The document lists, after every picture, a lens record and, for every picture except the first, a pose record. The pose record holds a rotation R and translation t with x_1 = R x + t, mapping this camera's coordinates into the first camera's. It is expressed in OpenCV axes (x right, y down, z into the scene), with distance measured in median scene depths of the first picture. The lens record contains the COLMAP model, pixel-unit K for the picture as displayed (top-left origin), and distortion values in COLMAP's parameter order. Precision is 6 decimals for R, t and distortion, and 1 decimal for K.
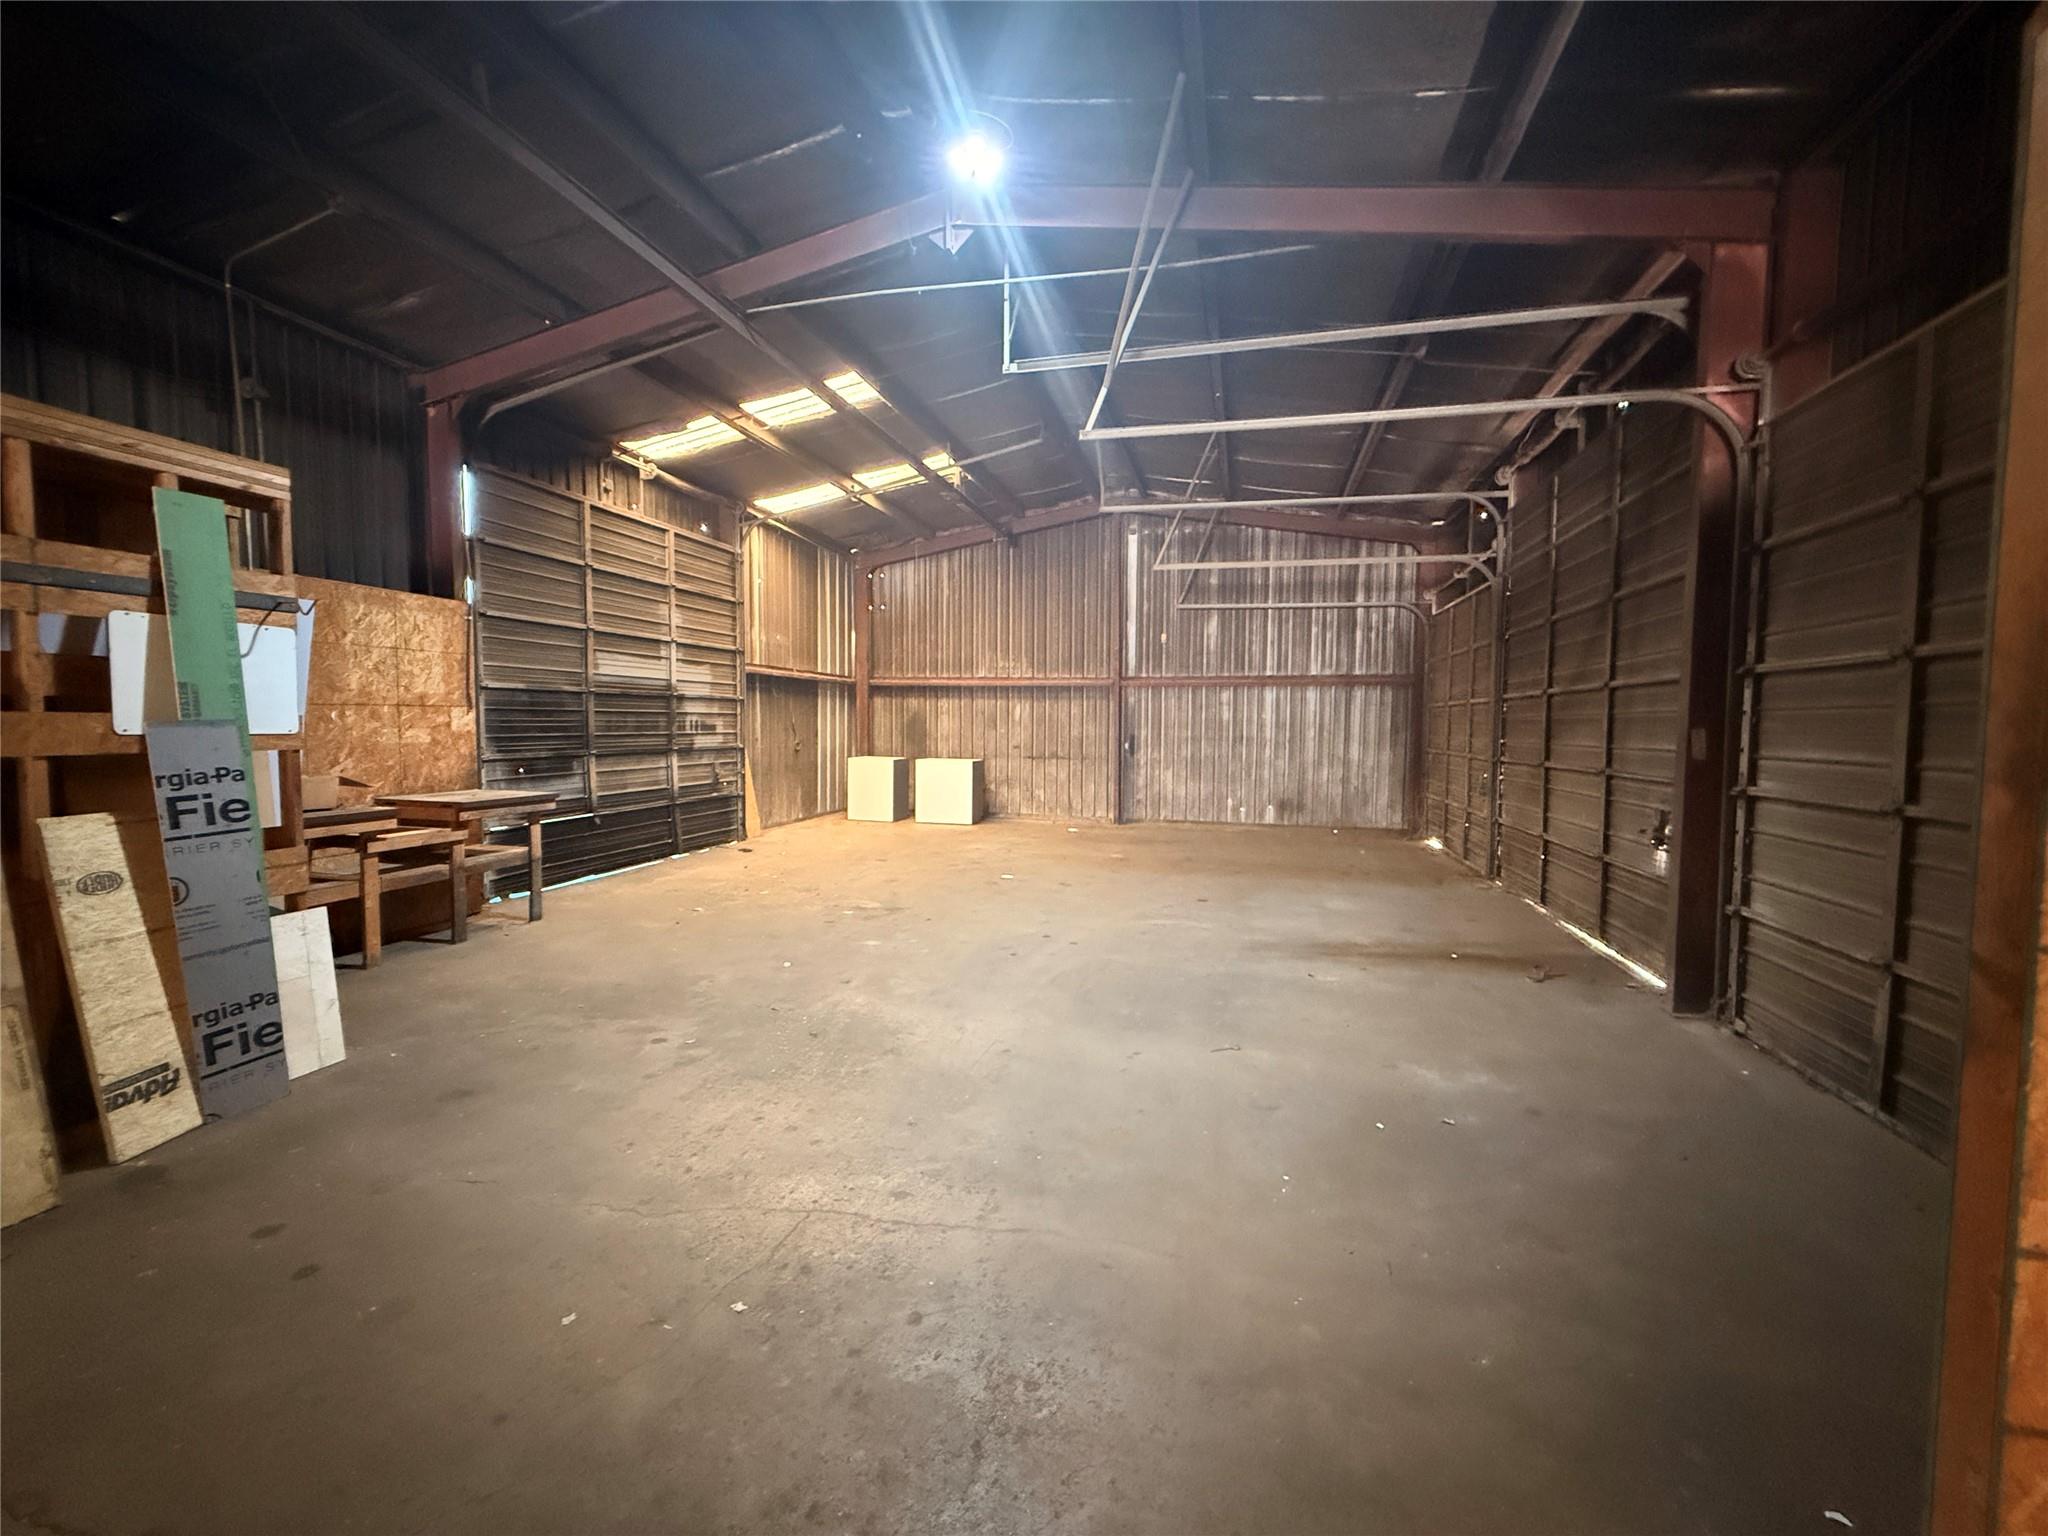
lens RADIAL K [[819.4, 0, 1028.4], [0, 819.4, 767.0], [0, 0, 1]] dist [0.000377, 0.000495]
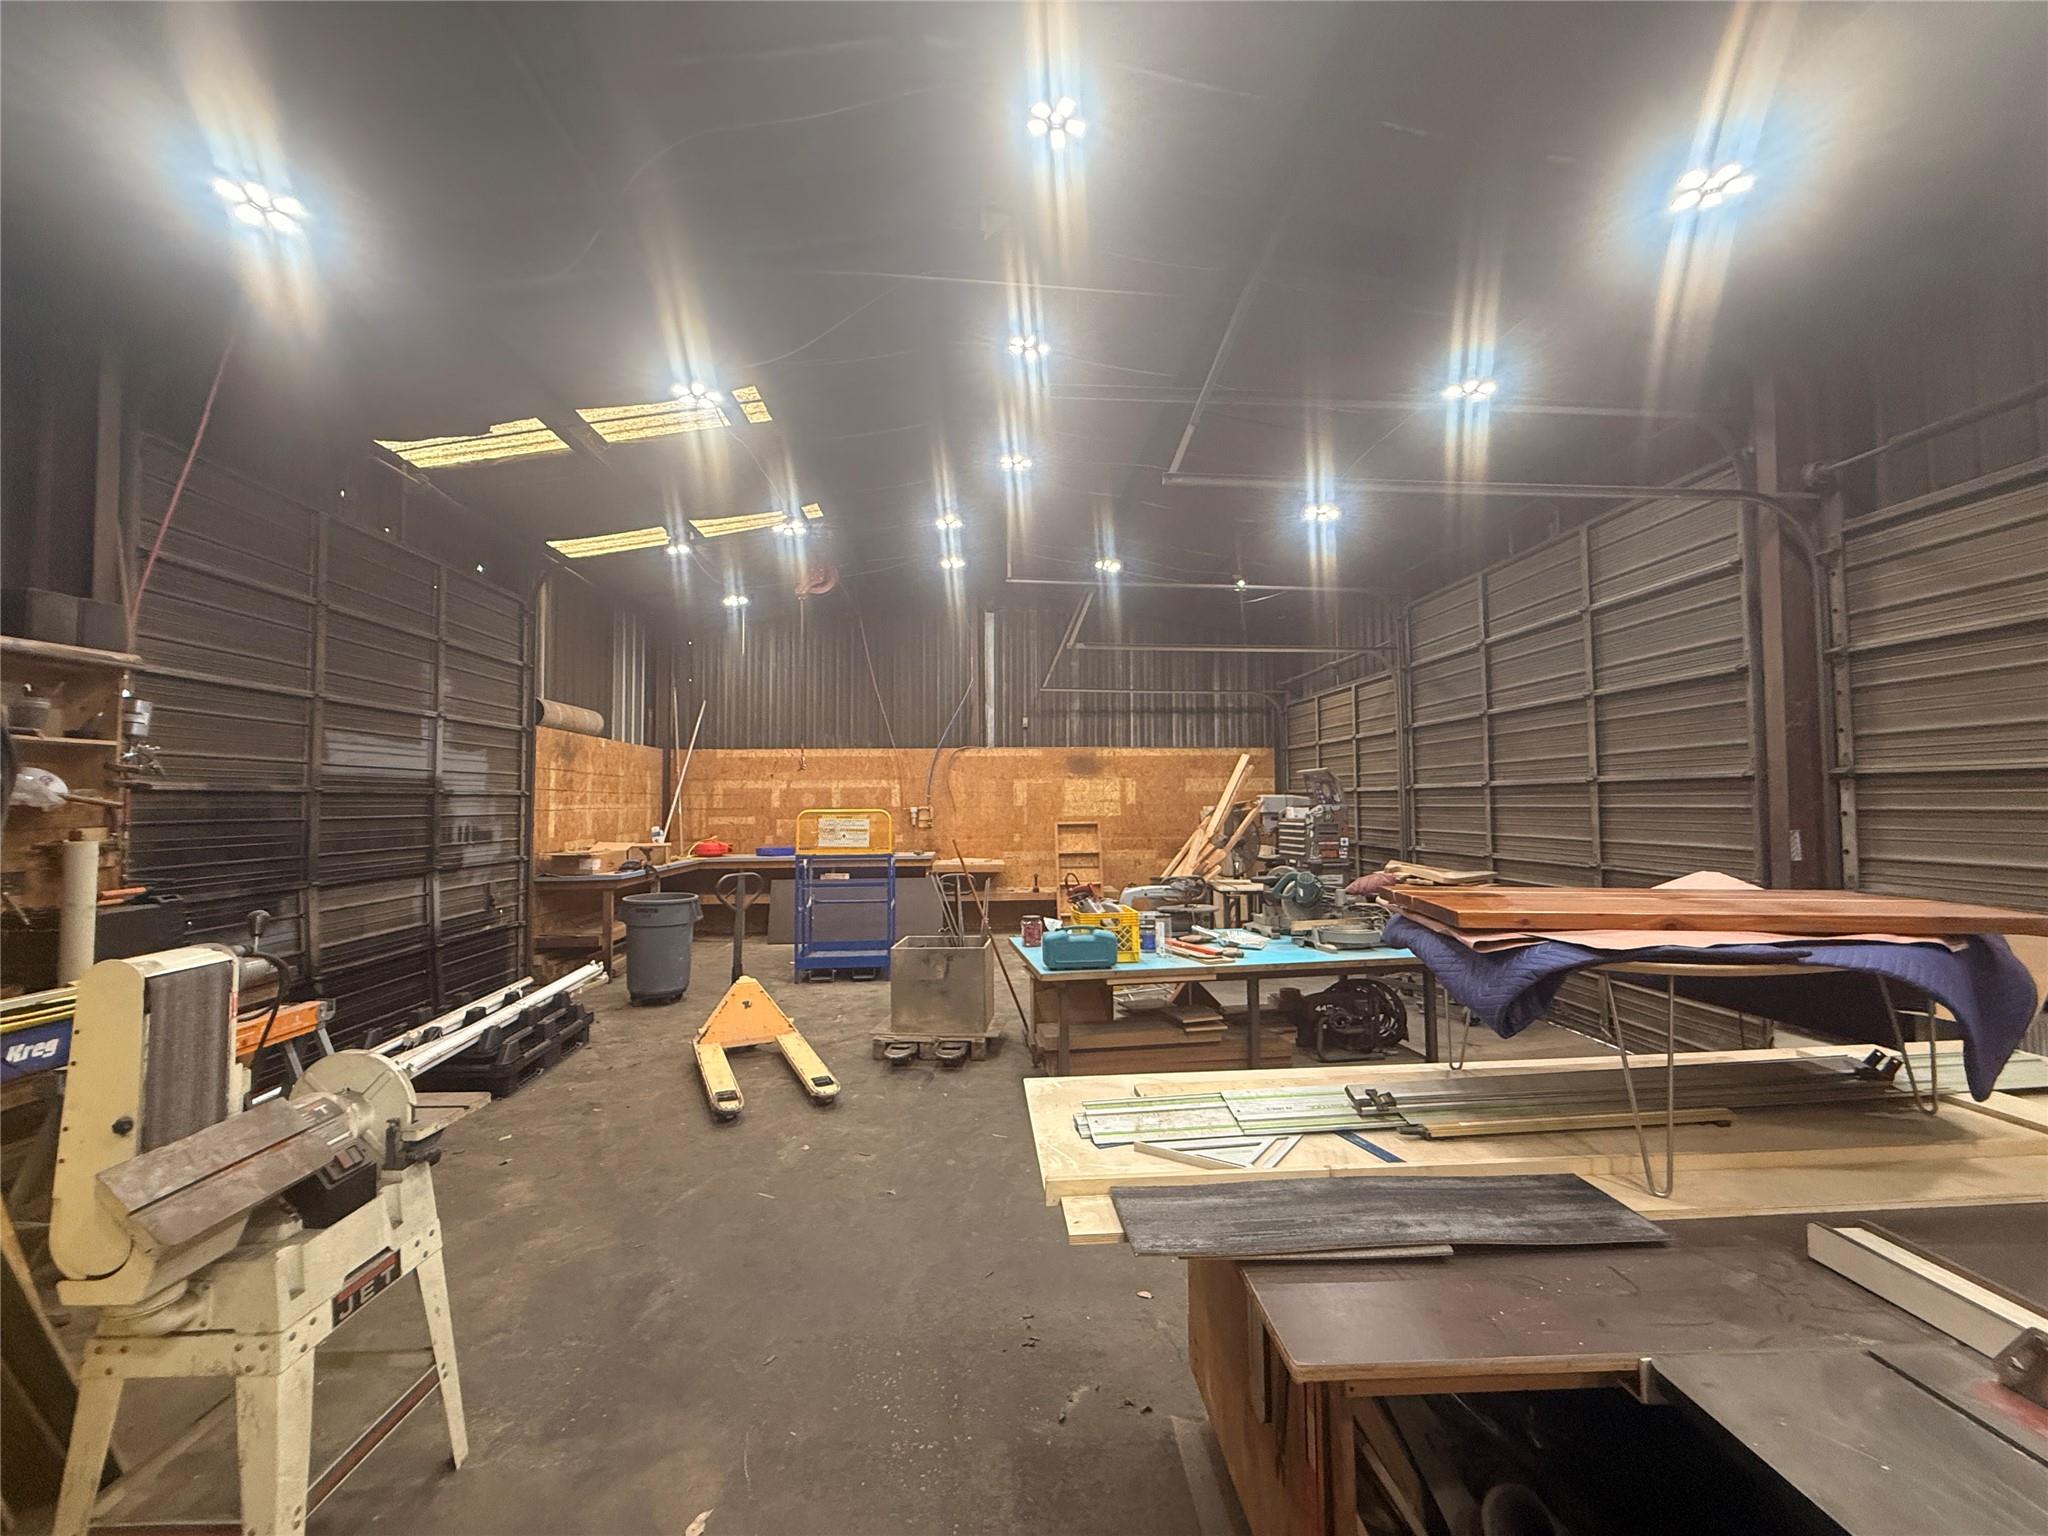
lens RADIAL K [[819.4, 0, 1054.1], [0, 819.4, 769.5], [0, 0, 1]] dist [0.000377, 0.000495]
pose [[0.946053, -0.002198, 0.324004, -0.116516], [0.032870, 0.995469, -0.089223, -0.019329], [-0.322340, 0.095060, 0.941839, 0.115157]]
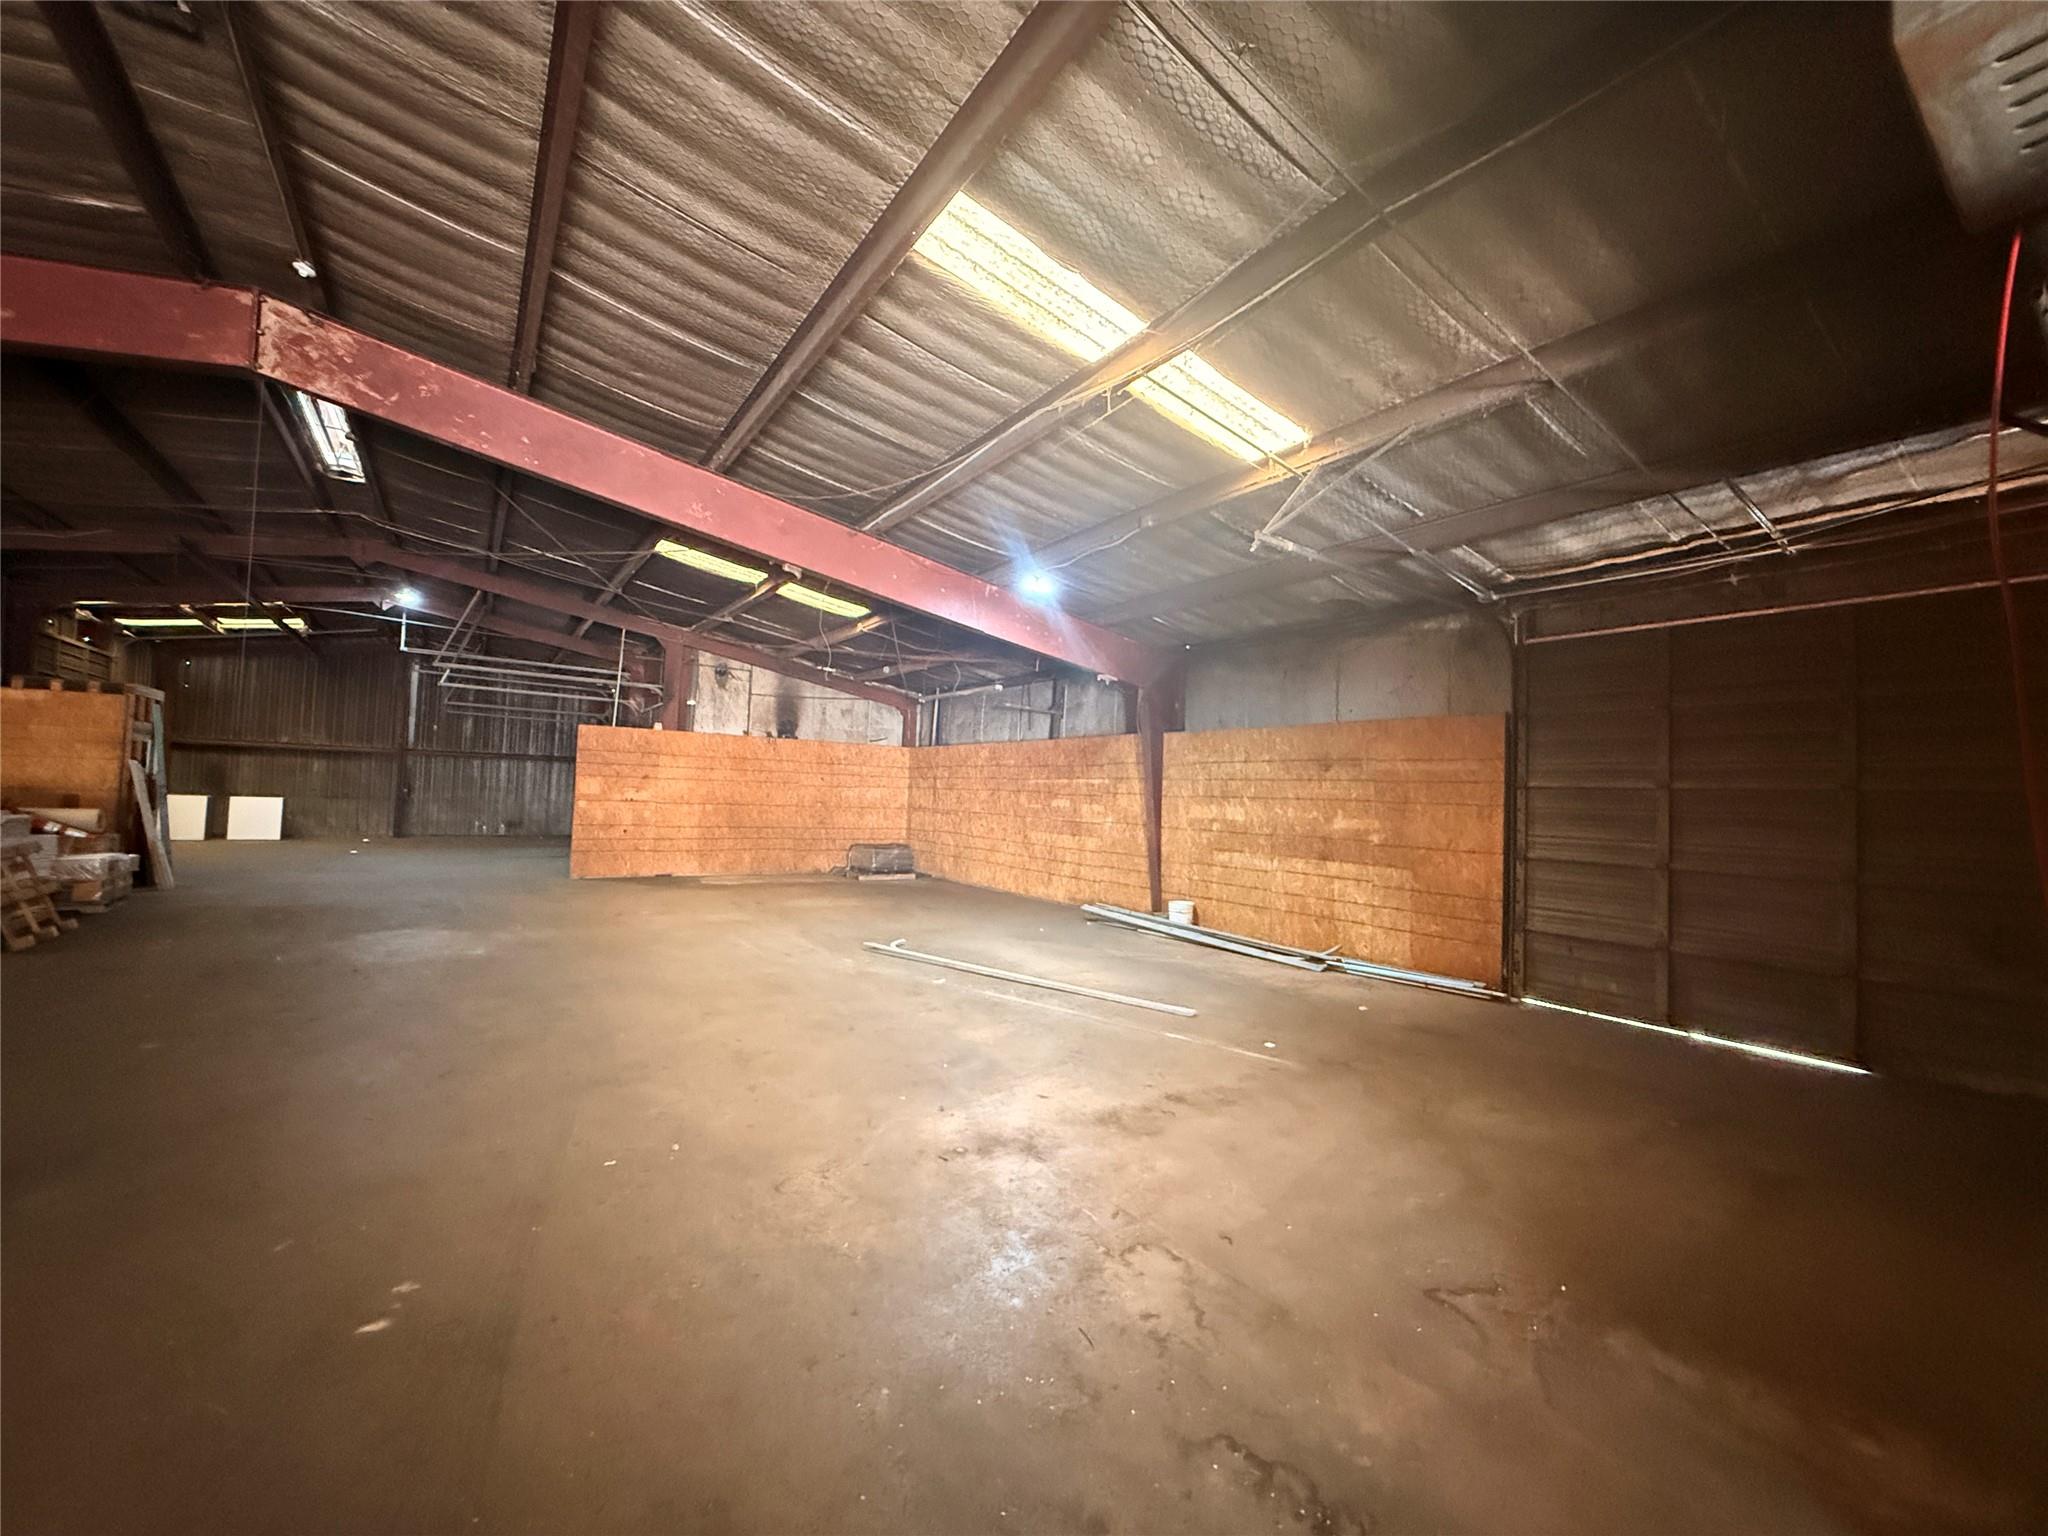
lens RADIAL K [[819.4, 0, 1018.3], [0, 819.4, 762.2], [0, 0, 1]] dist [0.000377, 0.000495]
pose [[0.656951, 0.045533, 0.752557, -0.346434], [0.012555, 0.997376, -0.071306, 0.056440], [-0.753829, 0.056292, 0.654655, -1.122708]]
